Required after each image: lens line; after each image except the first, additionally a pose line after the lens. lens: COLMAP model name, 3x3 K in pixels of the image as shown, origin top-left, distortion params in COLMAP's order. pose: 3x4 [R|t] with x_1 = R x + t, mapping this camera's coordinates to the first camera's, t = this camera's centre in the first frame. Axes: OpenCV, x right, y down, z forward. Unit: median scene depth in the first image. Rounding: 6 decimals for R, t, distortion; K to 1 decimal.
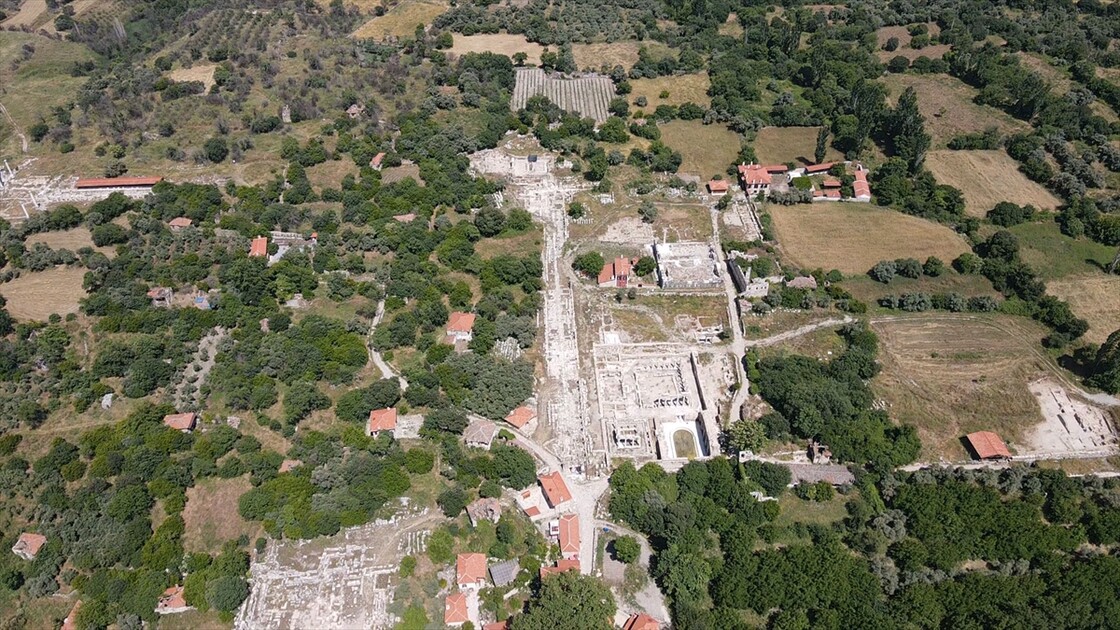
lens RADIAL K [[805.4, 0, 558.1], [0, 805.4, 308.7], [0, 0, 1]] dist [0.155483, -0.309959]
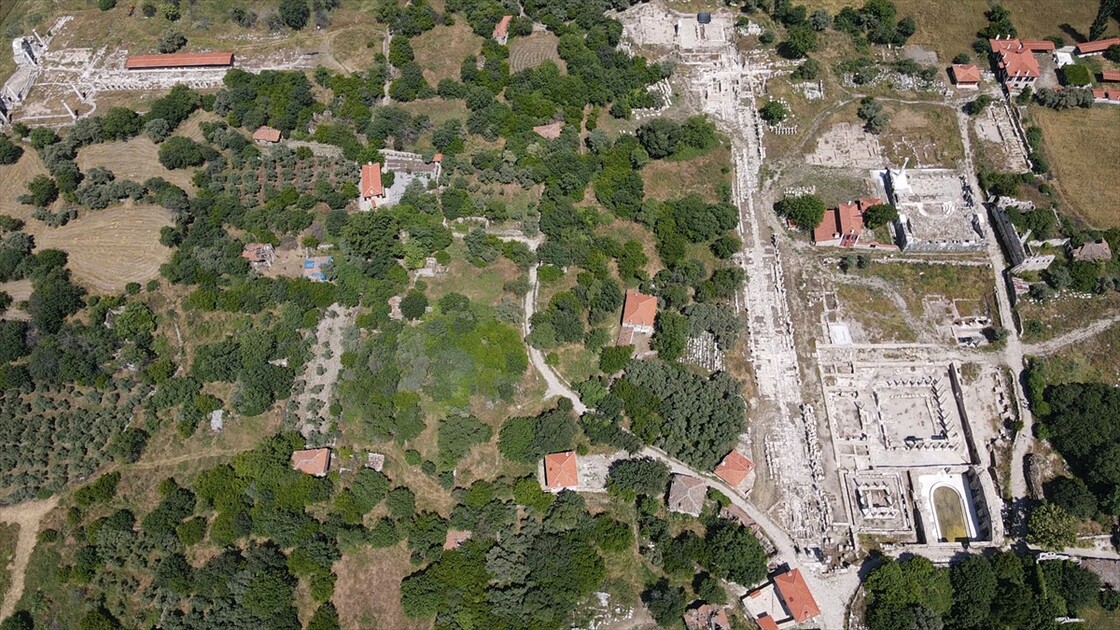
lens RADIAL K [[805.4, 0, 558.1], [0, 805.4, 308.7], [0, 0, 1]] dist [0.155483, -0.309959]
pose [[0.997883, 0.027664, -0.058861, -0.156302], [-0.007816, 0.949480, 0.313731, -0.229528], [0.064566, -0.312607, 0.947686, 0.266377]]
